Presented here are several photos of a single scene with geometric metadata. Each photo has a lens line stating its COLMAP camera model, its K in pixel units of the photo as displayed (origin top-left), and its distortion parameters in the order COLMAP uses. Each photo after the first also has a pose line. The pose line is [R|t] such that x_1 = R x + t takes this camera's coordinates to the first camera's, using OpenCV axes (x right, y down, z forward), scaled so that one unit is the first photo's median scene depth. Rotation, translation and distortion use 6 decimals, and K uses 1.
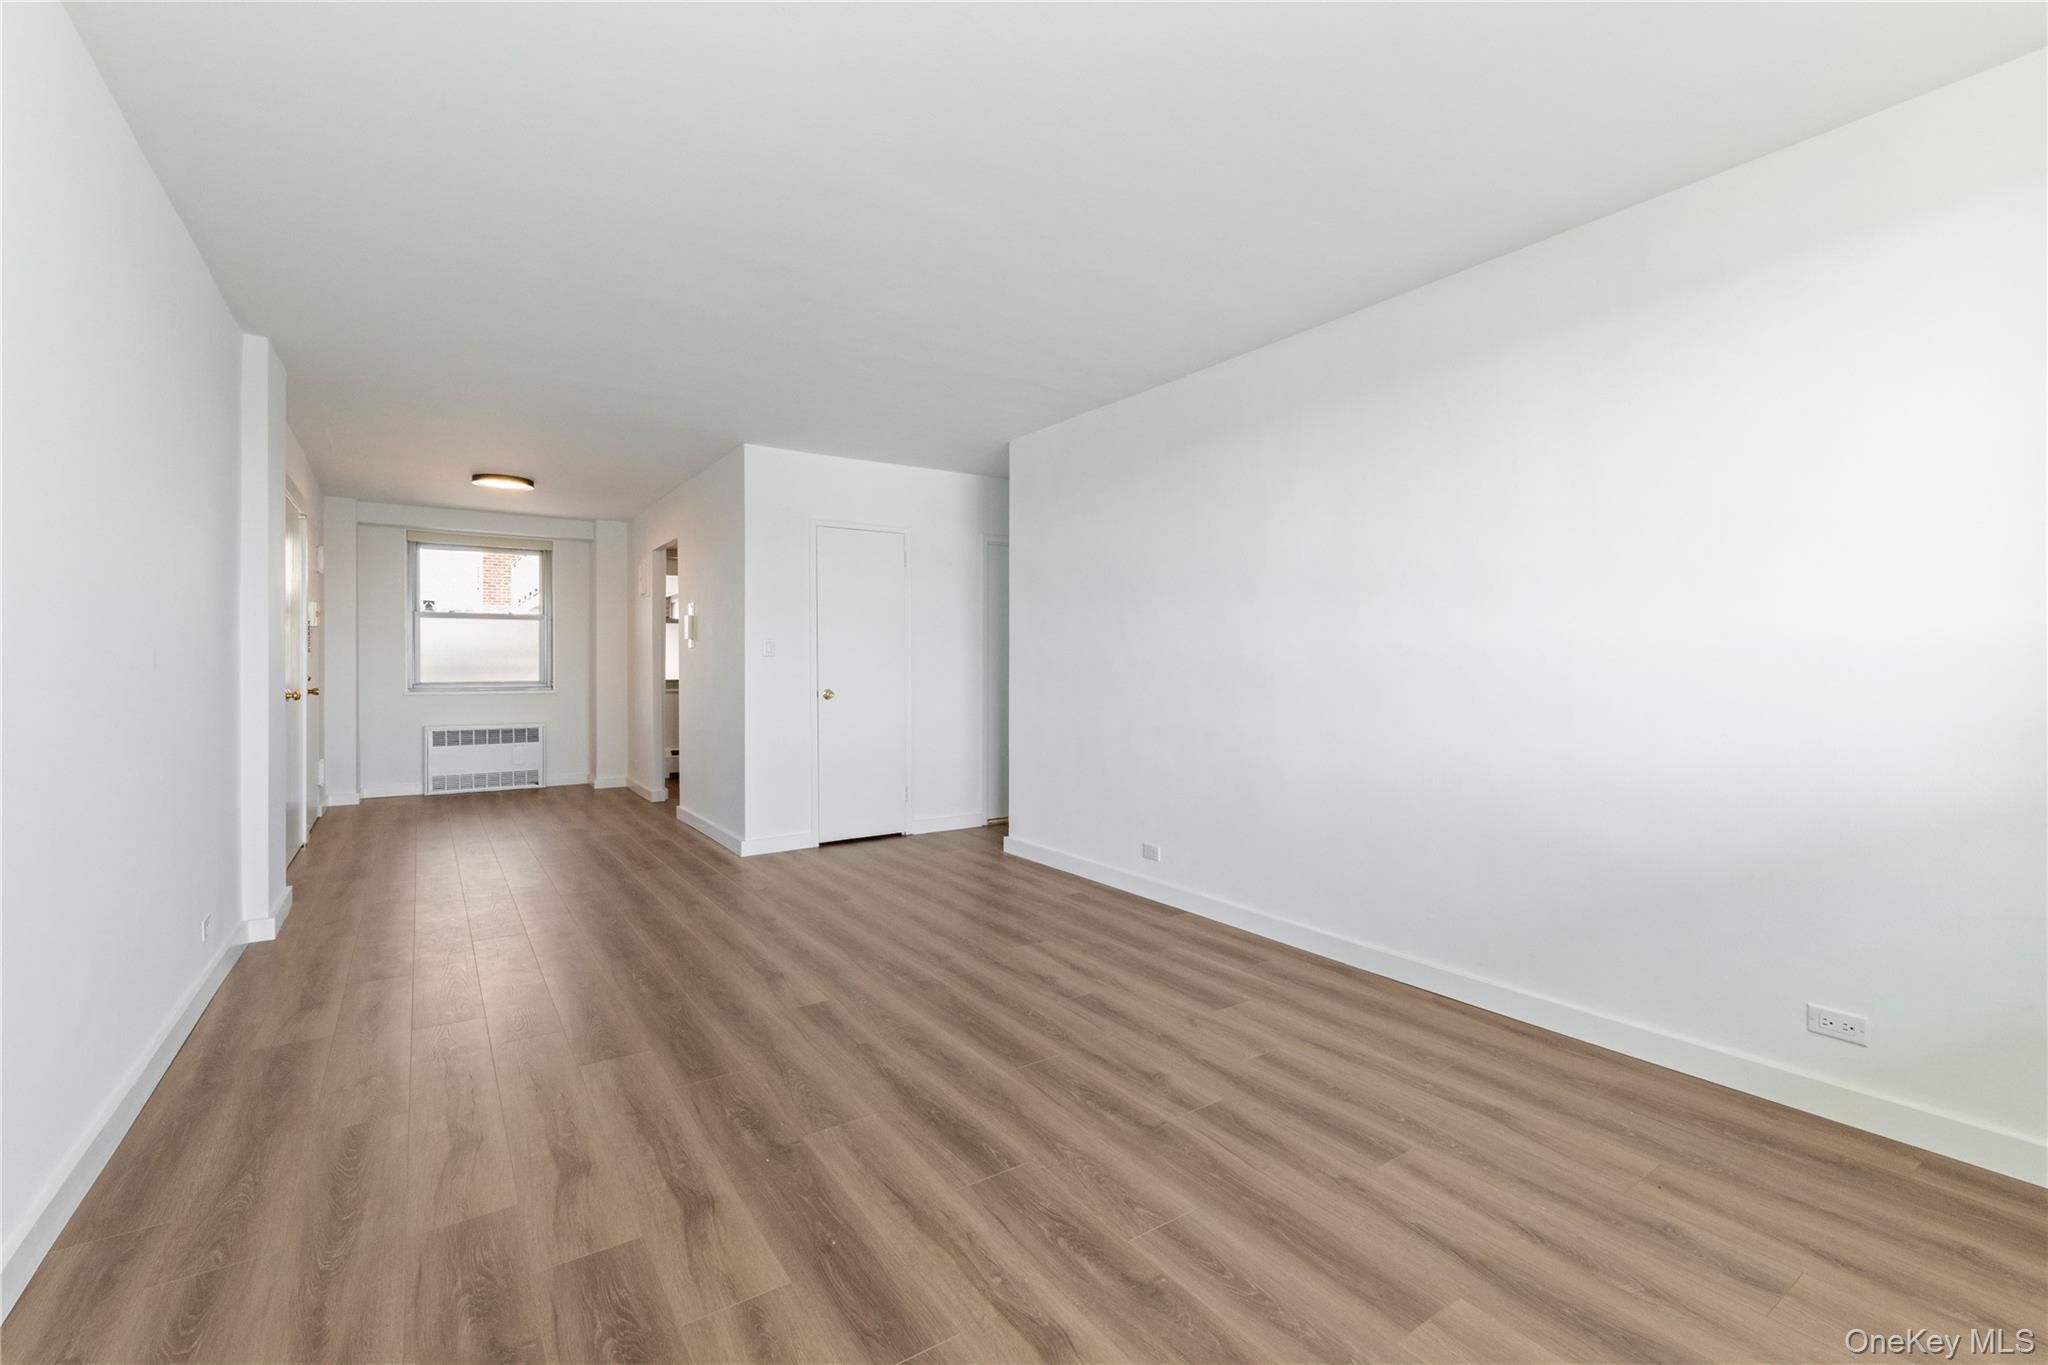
lens RADIAL K [[942.3, 0, 1022.9], [0, 942.3, 668.0], [0, 0, 1]] dist [0.043892, 0.000055]
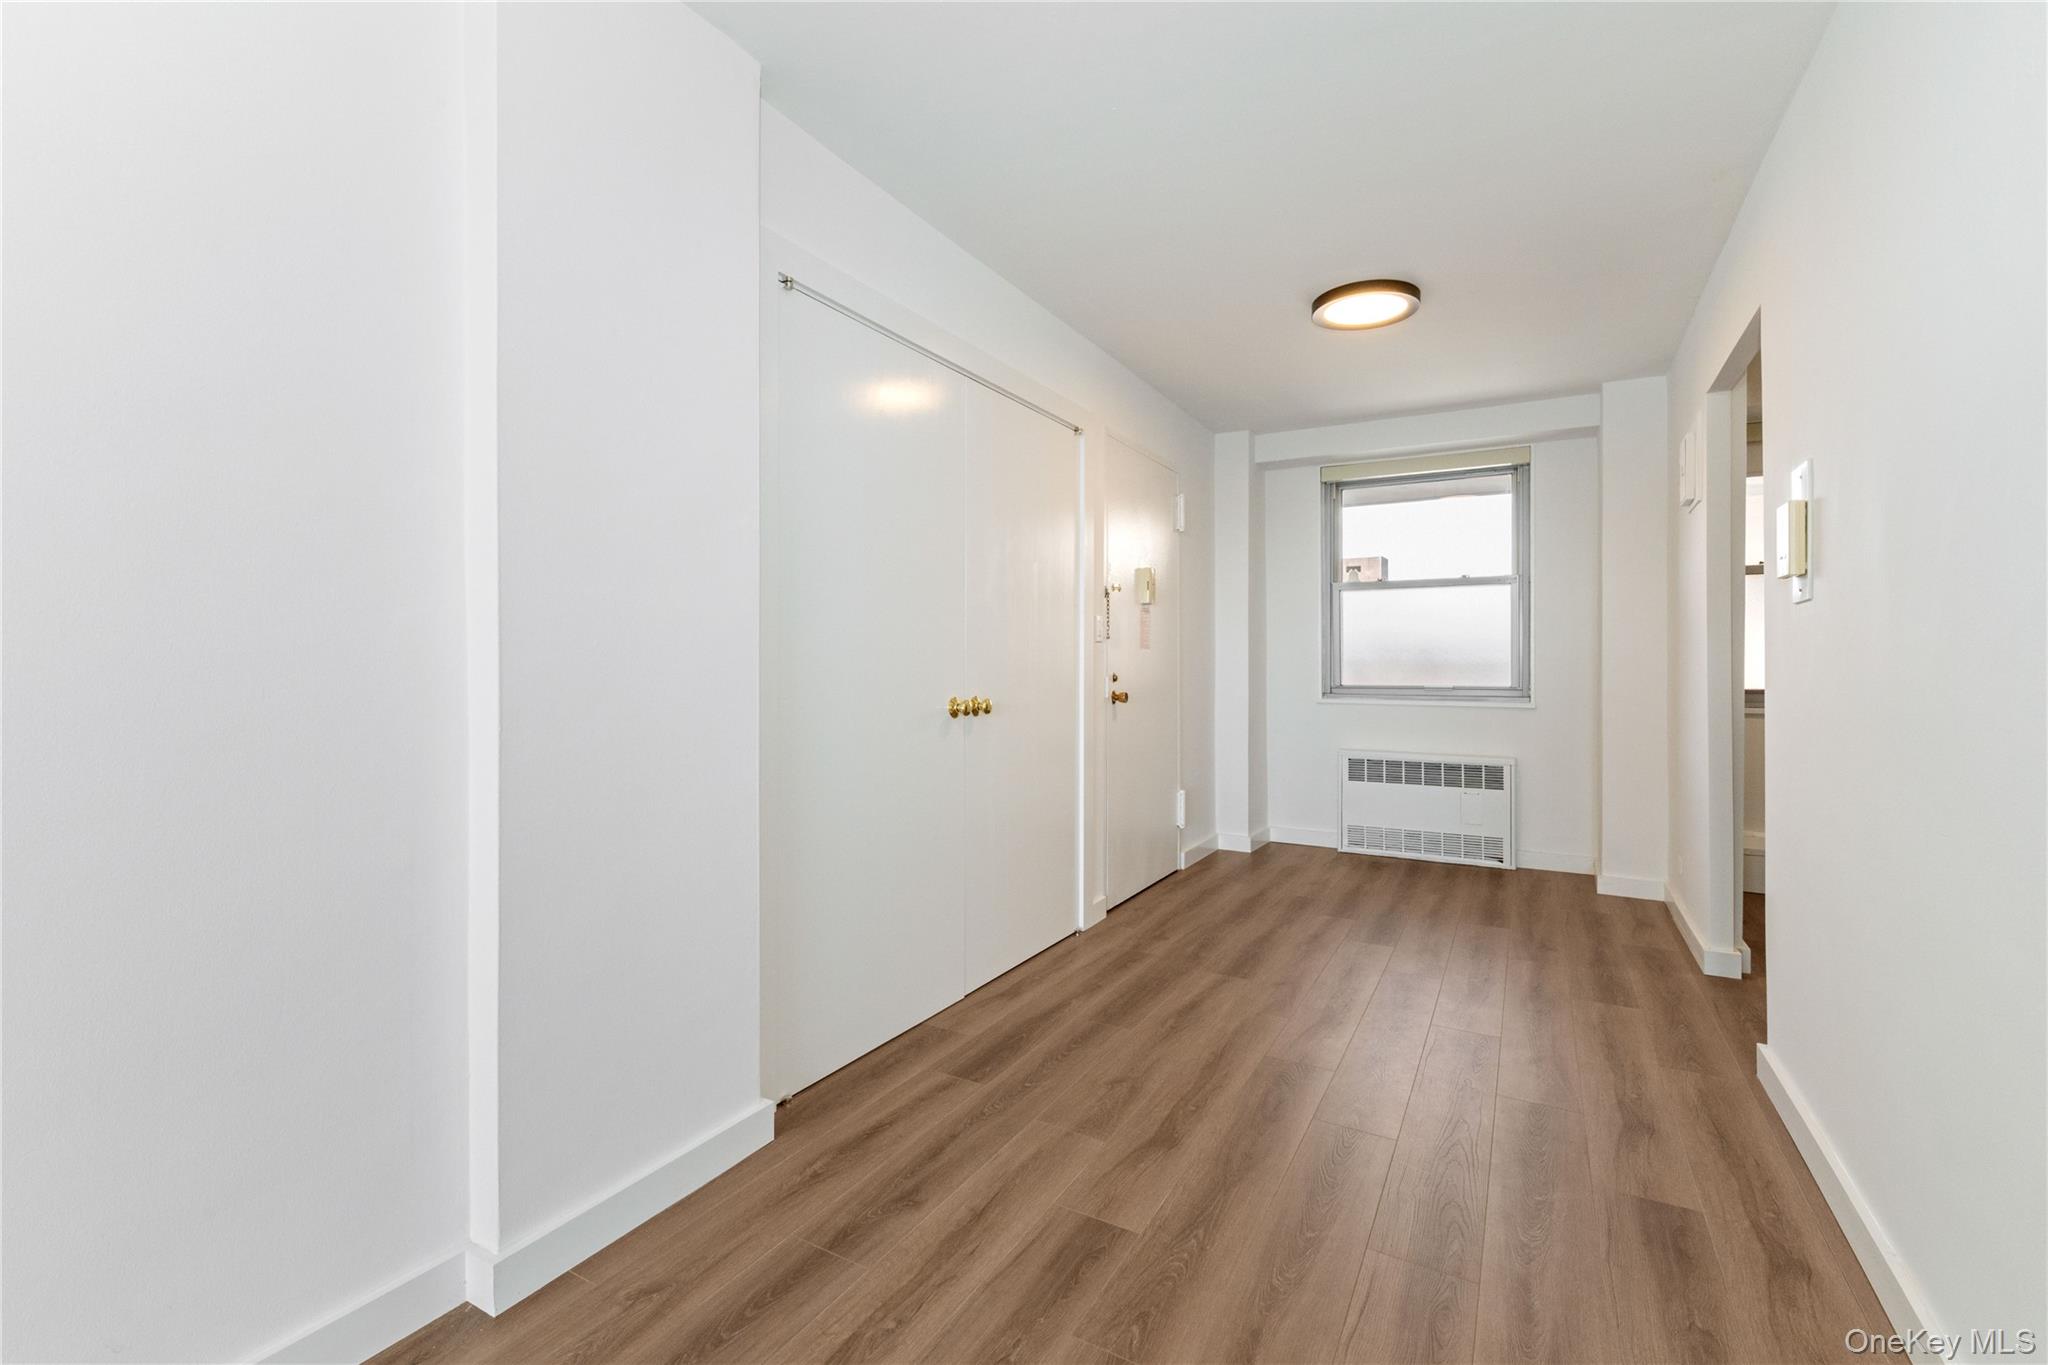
lens RADIAL K [[884.8, 0, 1034.5], [0, 884.8, 662.5], [0, 0, 1]] dist [0.000115, -0.000028]
pose [[0.460072, -0.002640, -0.887878, -0.159754], [-0.006216, 0.999961, -0.006194, 0.004218], [0.887860, 0.008368, 0.460038, 0.500105]]
